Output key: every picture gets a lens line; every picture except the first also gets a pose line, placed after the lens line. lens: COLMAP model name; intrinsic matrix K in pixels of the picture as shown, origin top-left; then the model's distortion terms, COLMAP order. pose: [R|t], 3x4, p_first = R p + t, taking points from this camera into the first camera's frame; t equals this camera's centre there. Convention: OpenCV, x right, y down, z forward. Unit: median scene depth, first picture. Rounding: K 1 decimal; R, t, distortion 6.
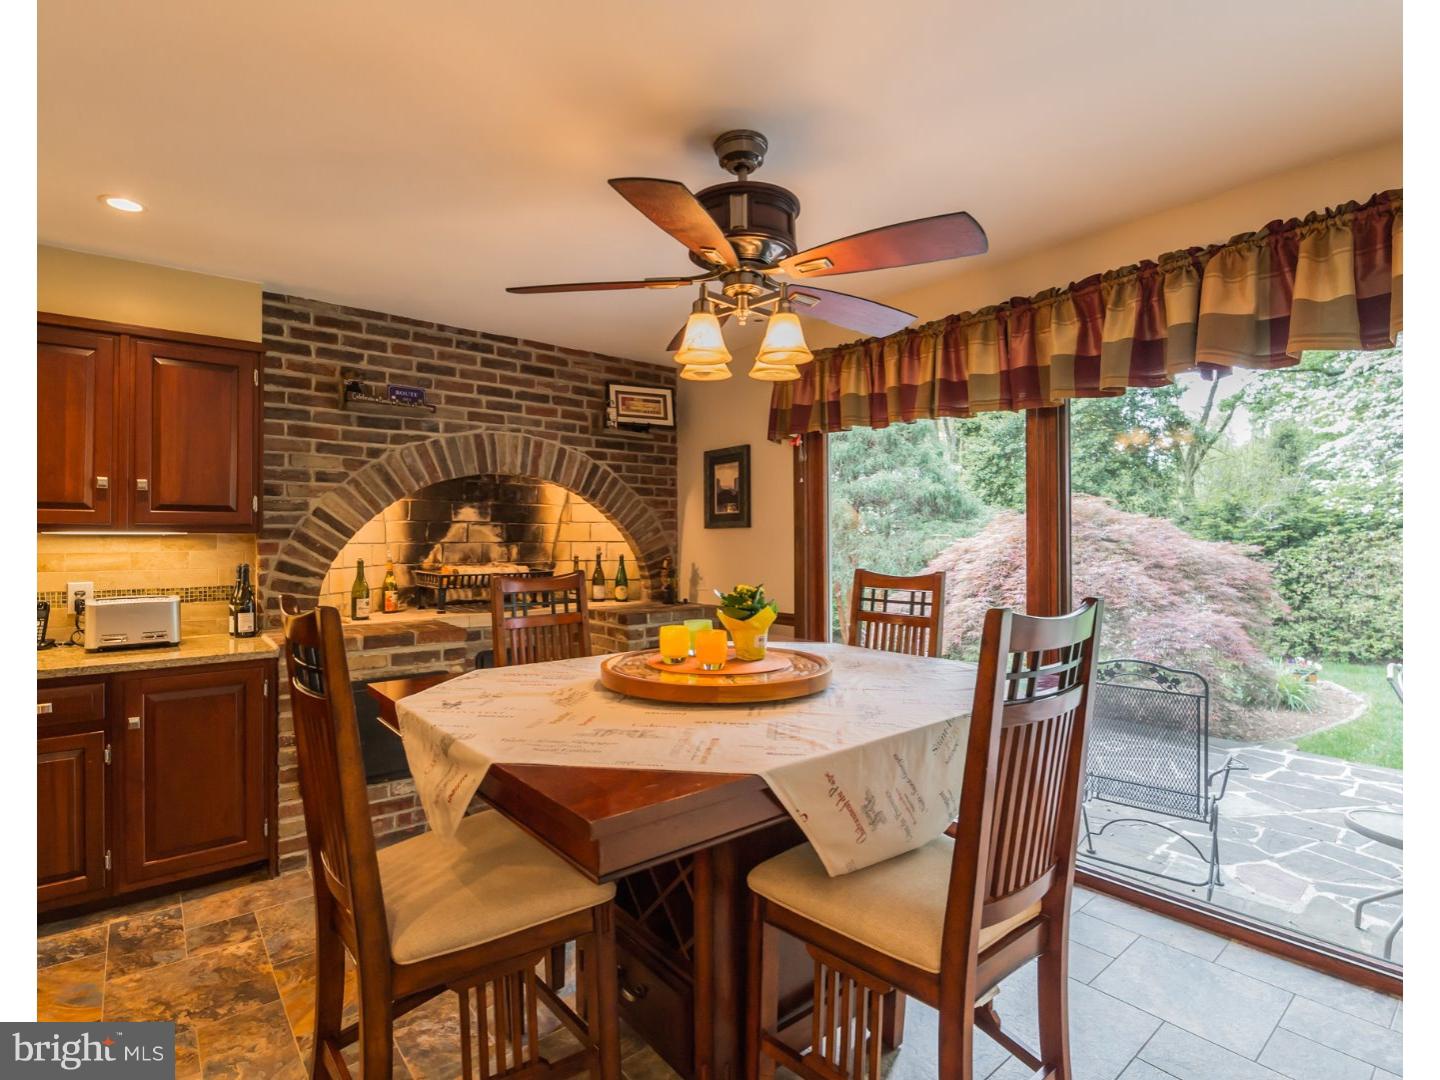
lens RADIAL K [[711.8, 0, 704.7], [0, 711.8, 535.0], [0, 0, 1]] dist [-0.004872, -0.000773]
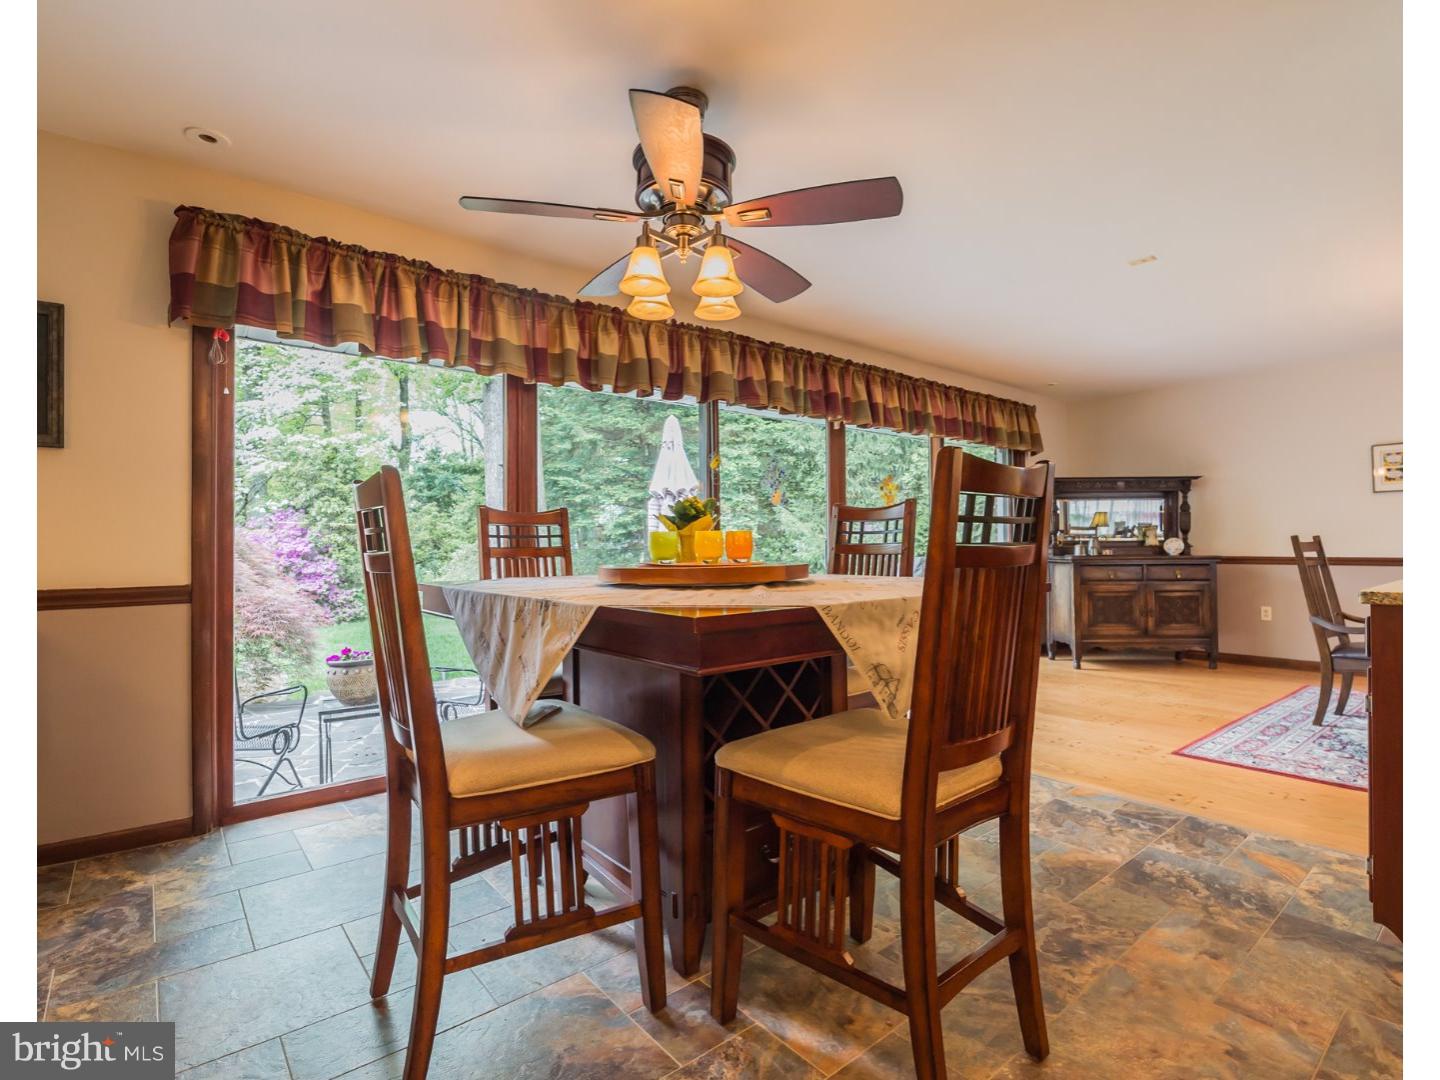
lens RADIAL K [[698.6, 0, 705.9], [0, 698.6, 530.3], [0, 0, 1]] dist [-0.020007, -0.000698]
pose [[-0.001892, 0.022565, 0.999744, -0.462660], [0.004646, 0.999735, -0.022556, 0.066454], [-0.999987, 0.004602, -0.001996, 0.447156]]
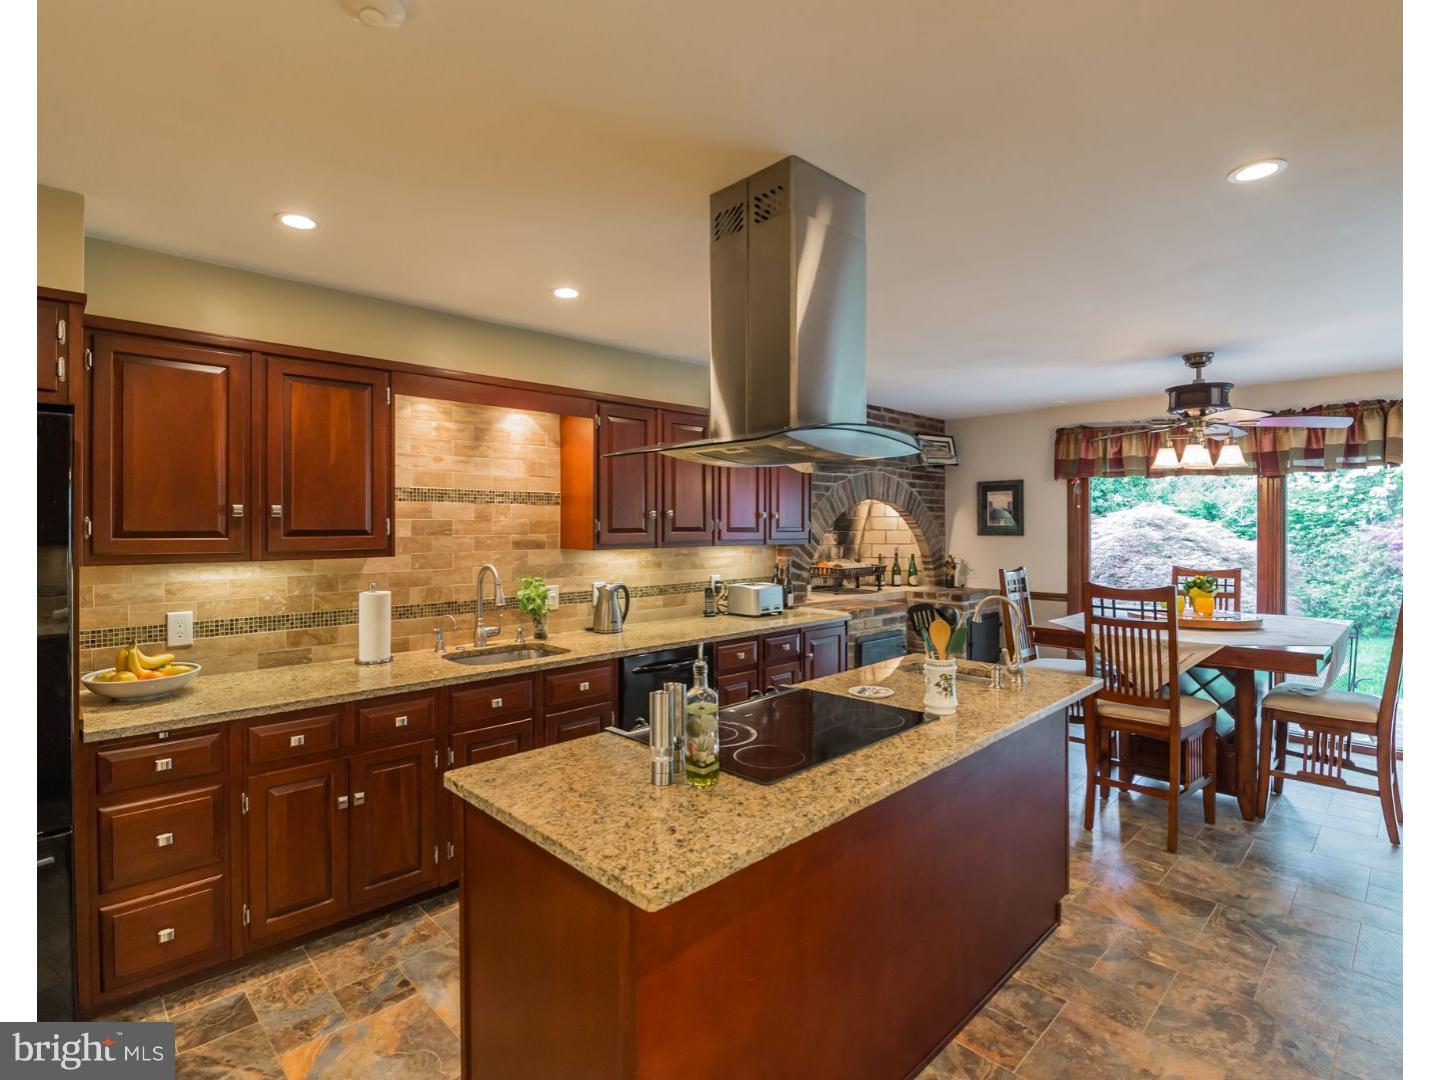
lens RADIAL K [[724.5, 0, 701.2], [0, 724.5, 528.7], [0, 0, 1]] dist [-0.005461, -0.001379]
pose [[0.996332, 0.003241, 0.085513, -0.686485], [-0.004056, 0.999948, 0.009355, -0.034584], [-0.085479, -0.009668, 0.996293, -0.413255]]
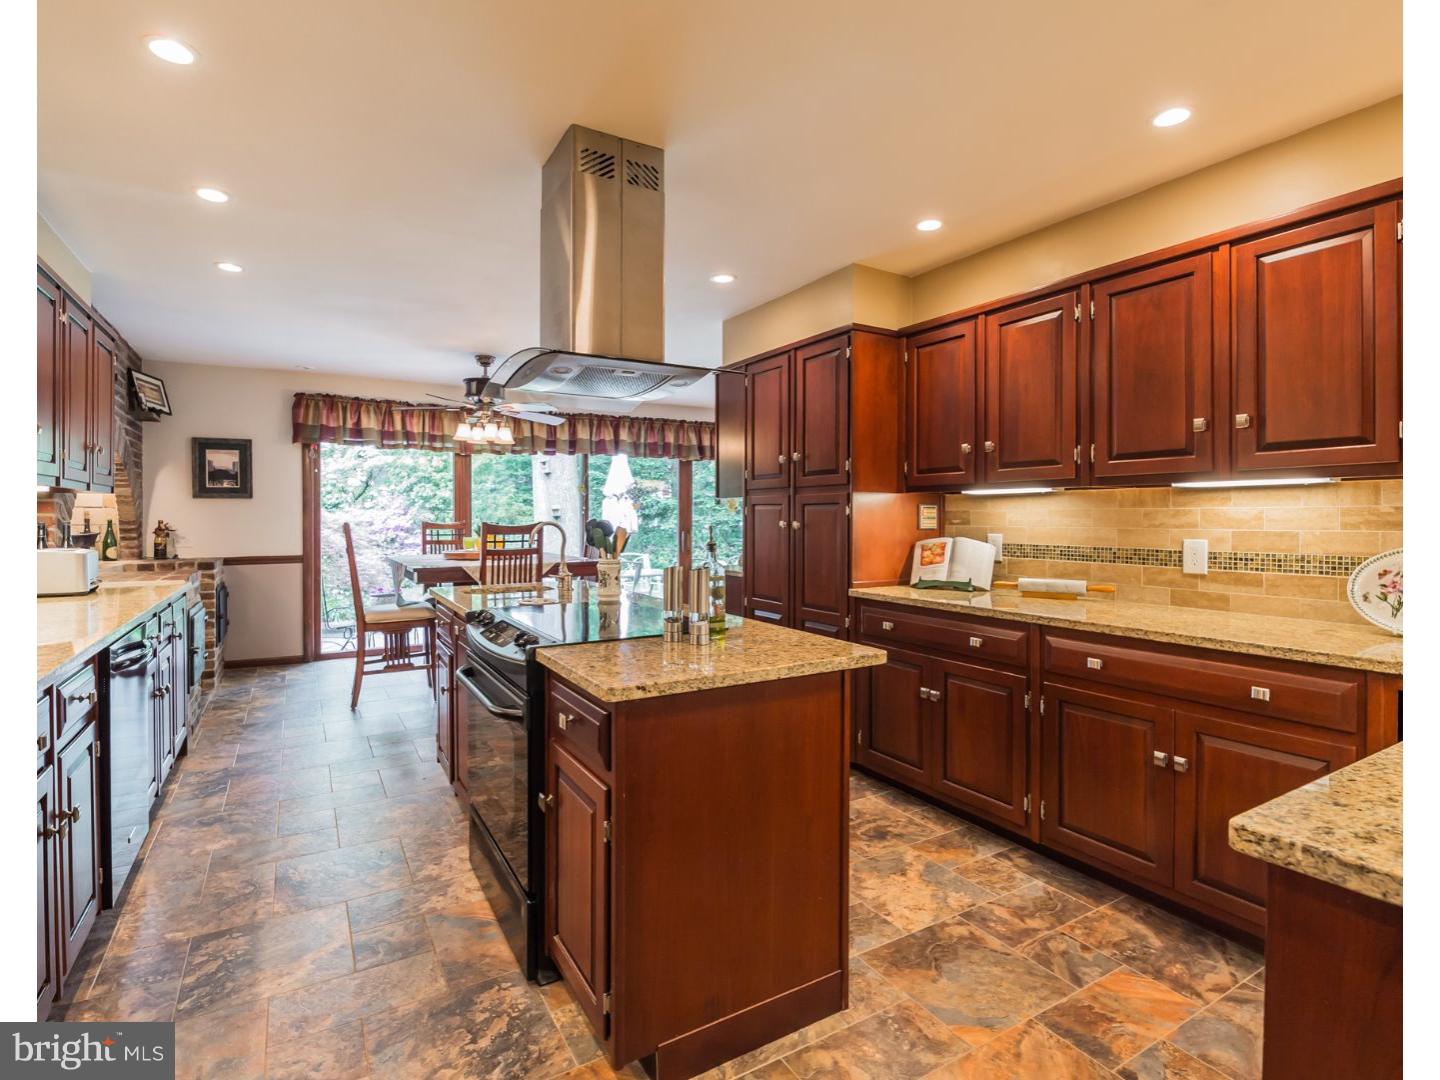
lens RADIAL K [[705.6, 0, 707.8], [0, 705.6, 517.4], [0, 0, 1]] dist [-0.012075, -0.000346]
pose [[0.149639, 0.001593, 0.988739, -1.108632], [-0.005013, 0.999987, -0.000852, 0.022443], [-0.988728, -0.004829, 0.149645, -0.099326]]
